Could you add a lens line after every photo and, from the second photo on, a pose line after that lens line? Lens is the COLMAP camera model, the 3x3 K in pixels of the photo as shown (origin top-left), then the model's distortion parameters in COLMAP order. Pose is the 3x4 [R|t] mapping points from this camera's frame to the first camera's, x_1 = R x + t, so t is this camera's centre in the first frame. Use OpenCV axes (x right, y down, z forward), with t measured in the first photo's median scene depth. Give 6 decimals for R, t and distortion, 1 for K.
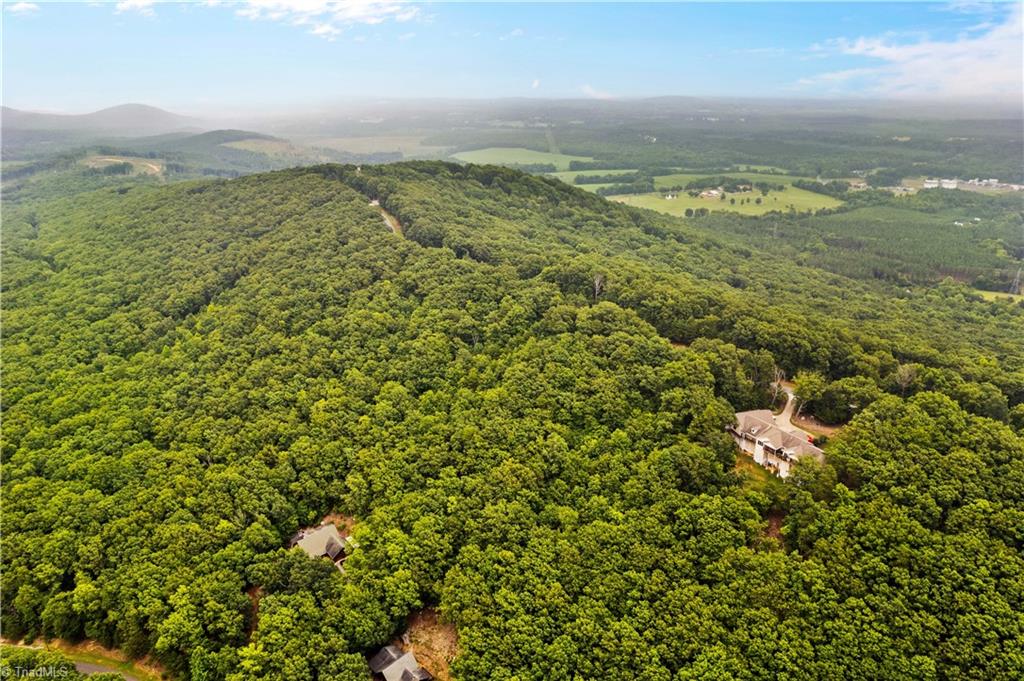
lens RADIAL K [[648.8, 0, 512.0], [0, 648.8, 340.5], [0, 0, 1]] dist [-0.077843, 0.066186]
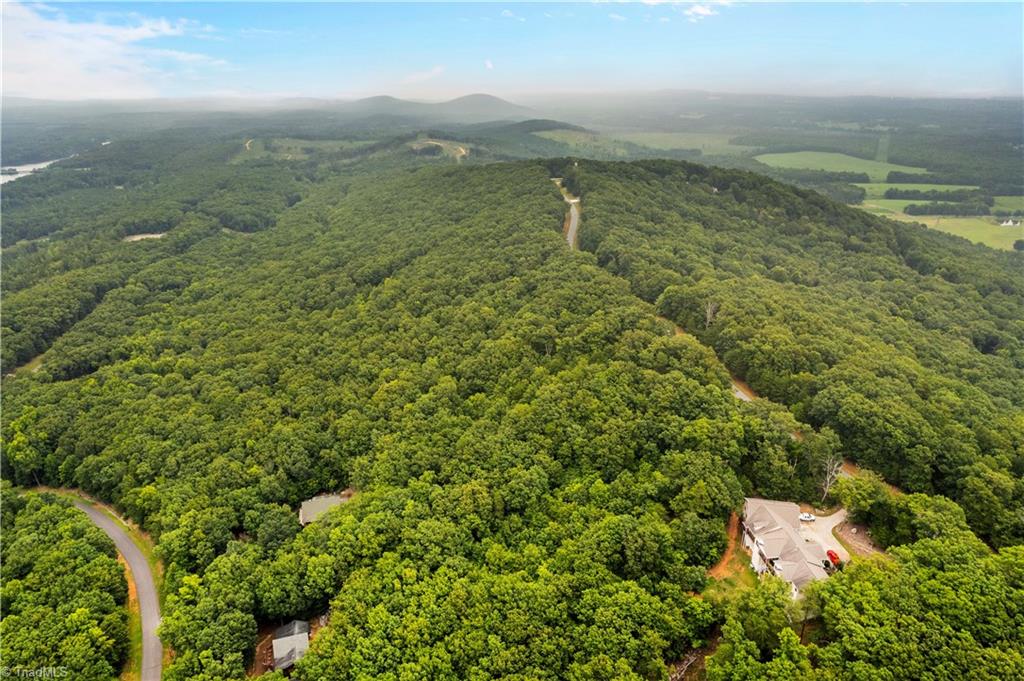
lens RADIAL K [[648.8, 0, 512.0], [0, 648.8, 340.5], [0, 0, 1]] dist [-0.077843, 0.066186]
pose [[0.886807, 0.171713, -0.429055, 0.143352], [-0.168476, 0.984639, 0.045844, -0.024125], [0.430337, 0.031630, 0.902114, 0.055889]]
